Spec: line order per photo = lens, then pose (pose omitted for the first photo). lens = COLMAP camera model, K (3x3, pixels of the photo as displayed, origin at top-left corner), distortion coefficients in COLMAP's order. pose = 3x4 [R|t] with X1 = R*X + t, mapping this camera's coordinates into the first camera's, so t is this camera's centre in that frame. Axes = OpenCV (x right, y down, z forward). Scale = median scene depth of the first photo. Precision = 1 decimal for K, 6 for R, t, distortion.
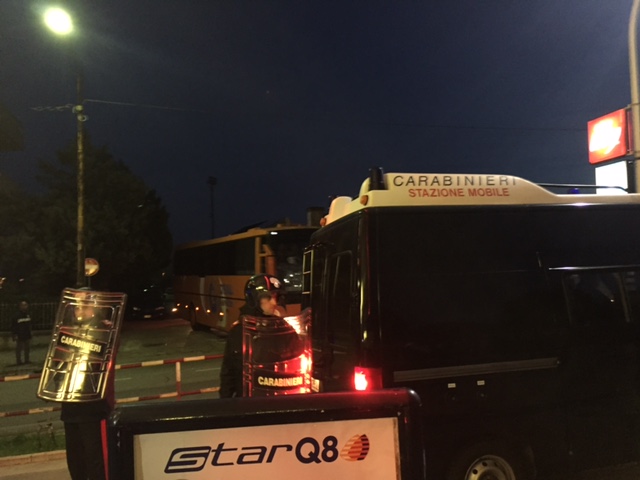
lens RADIAL K [[543.3, 0, 320.0], [0, 543.3, 240.0], [0, 0, 1]] dist [0.155133, -0.167704]
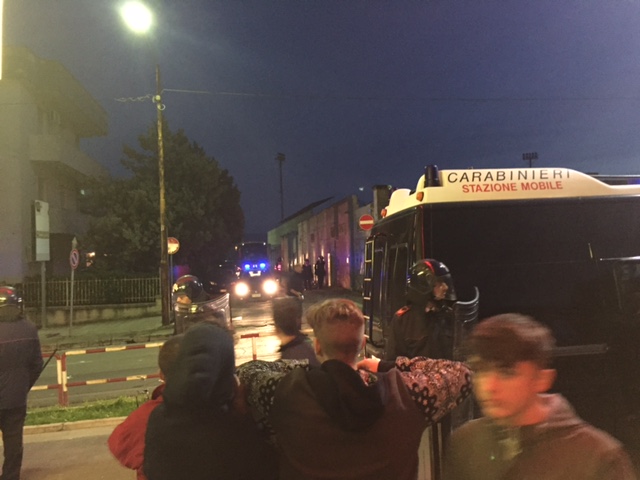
lens RADIAL K [[543.3, 0, 320.0], [0, 543.3, 240.0], [0, 0, 1]] dist [0.155133, -0.167704]
pose [[0.992086, -0.011424, -0.125037, 0.018463], [0.017283, 0.998798, 0.045868, -0.038427], [0.124363, -0.047666, 0.991091, -0.099512]]
